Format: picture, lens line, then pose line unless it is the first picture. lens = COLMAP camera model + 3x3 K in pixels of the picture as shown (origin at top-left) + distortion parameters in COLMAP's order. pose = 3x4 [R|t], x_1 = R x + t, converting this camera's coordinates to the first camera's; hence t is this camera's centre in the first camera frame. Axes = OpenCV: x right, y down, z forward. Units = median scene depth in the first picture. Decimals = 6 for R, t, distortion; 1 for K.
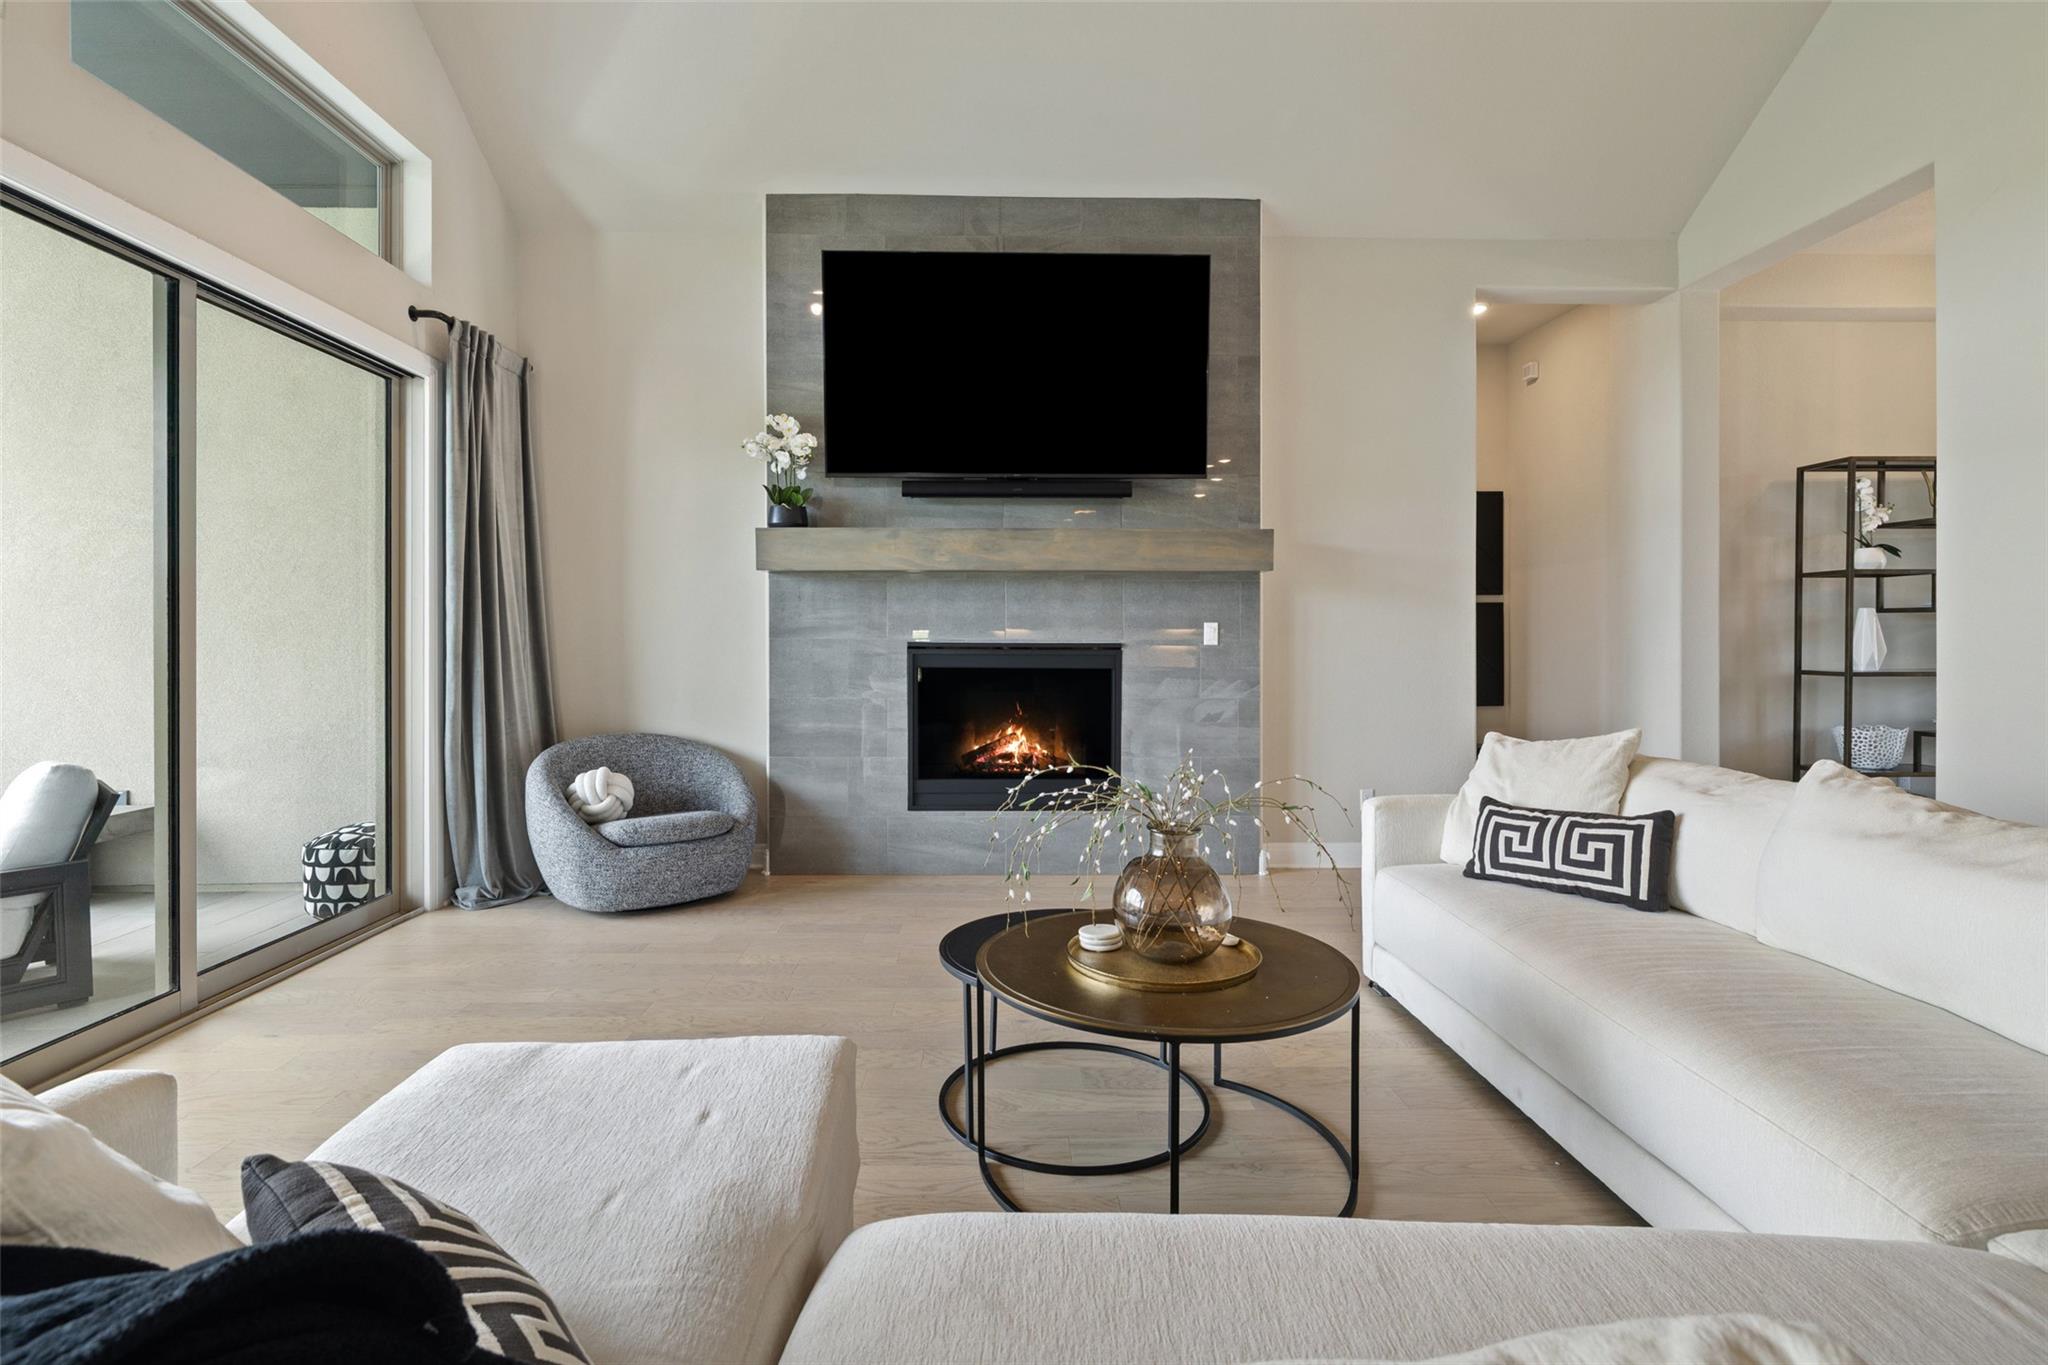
lens RADIAL K [[964.2, 0, 1013.5], [0, 964.2, 634.4], [0, 0, 1]] dist [0.002160, 0.000049]
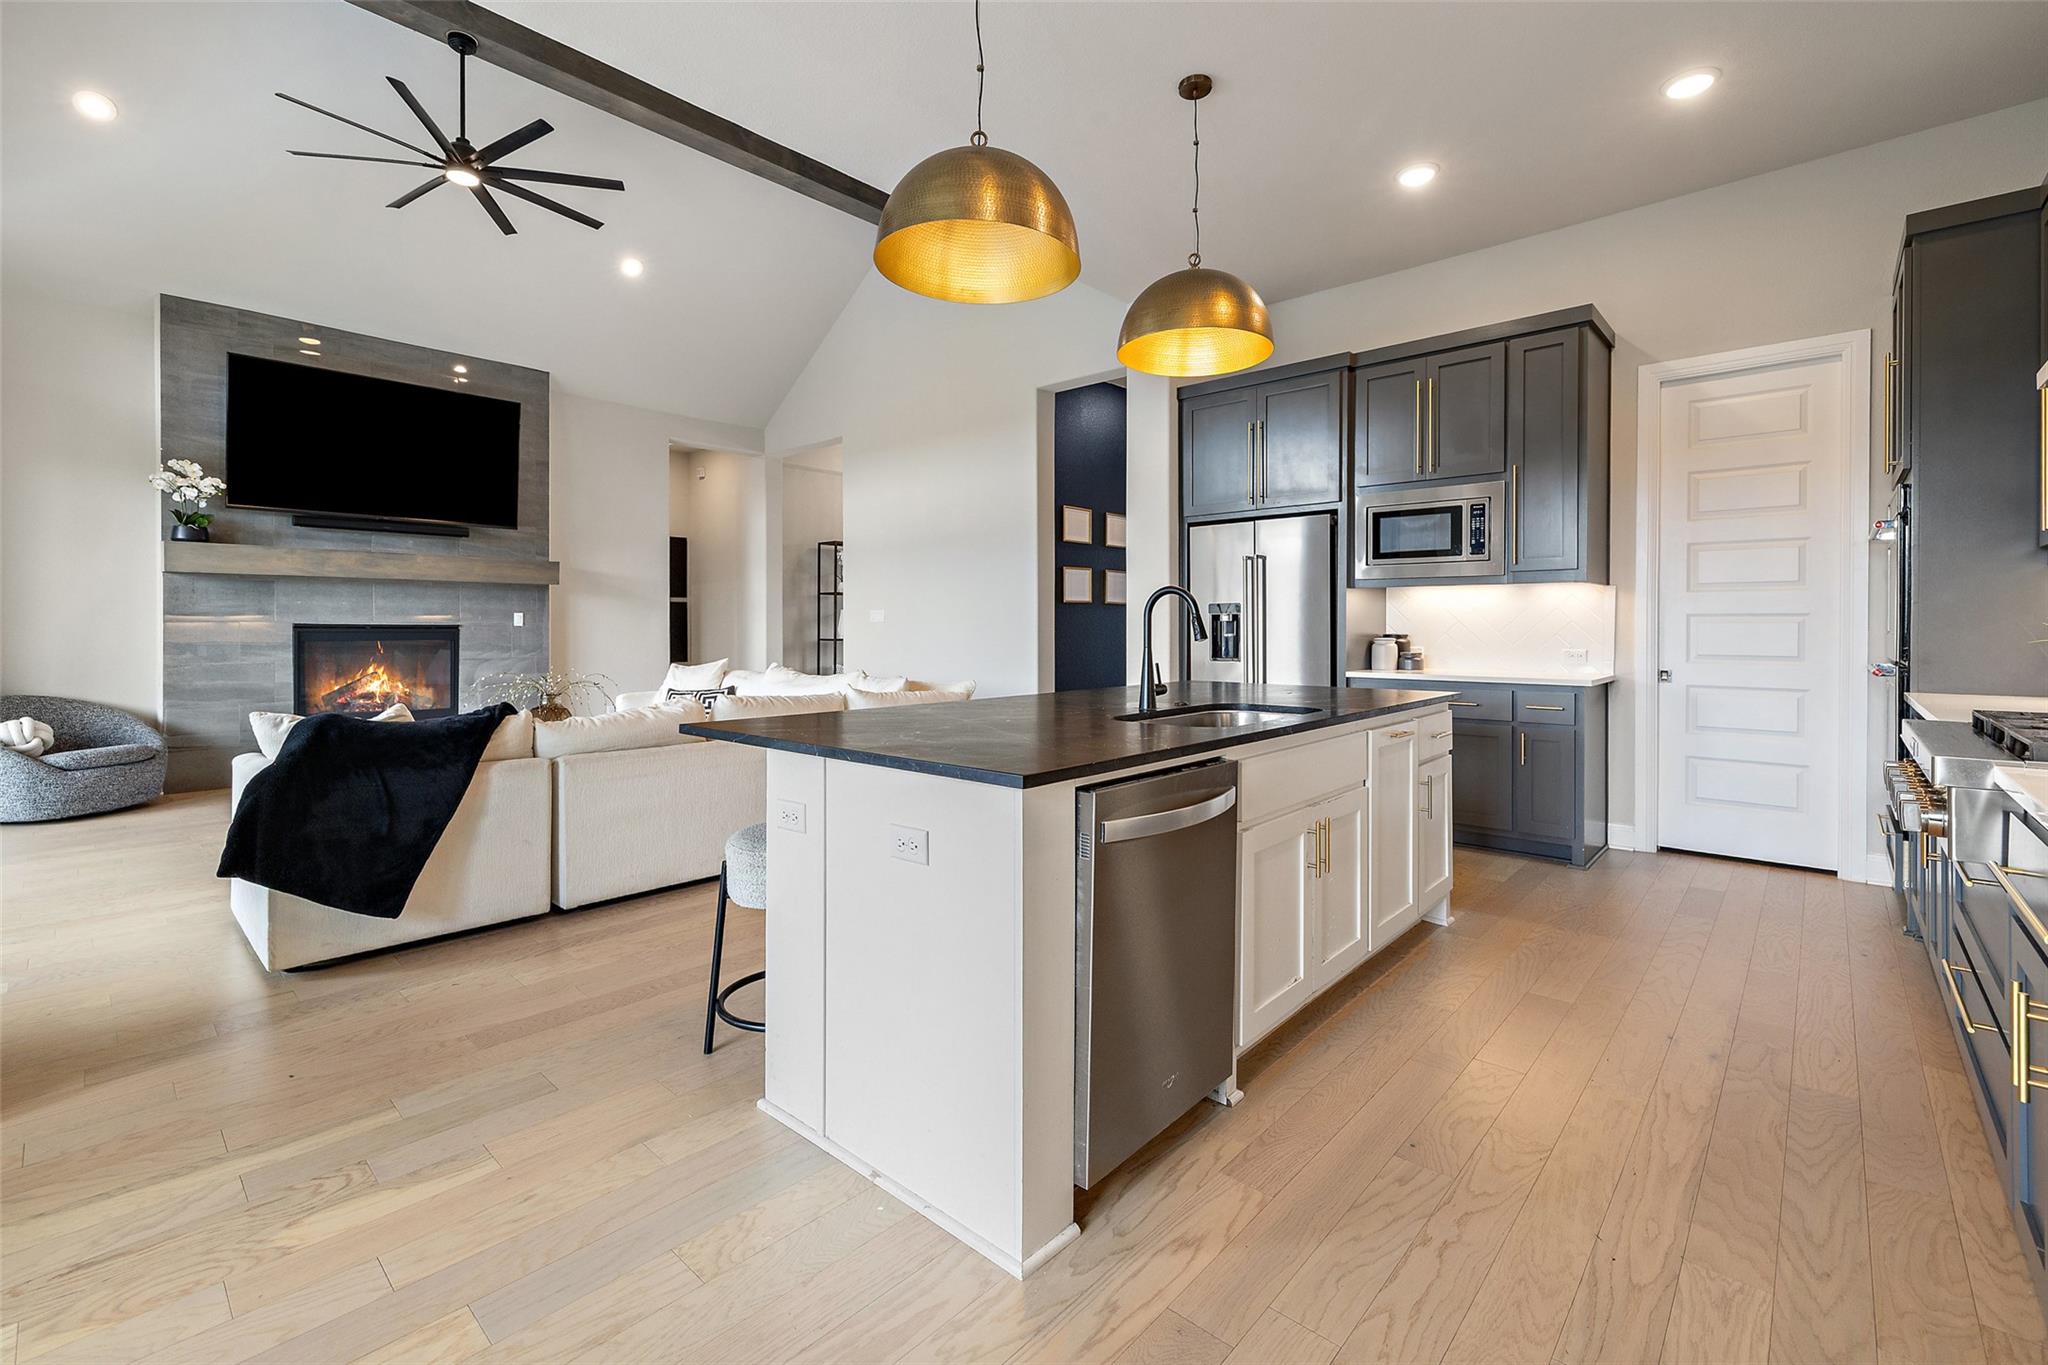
lens RADIAL K [[886.6, 0, 1014.0], [0, 886.6, 628.0], [0, 0, 1]] dist [-0.000278, 0.000061]
pose [[0.687280, -0.000686, 0.726392, -0.338445], [-0.002072, 0.999994, 0.002904, 0.008229], [-0.726389, -0.003501, 0.687274, -0.731710]]
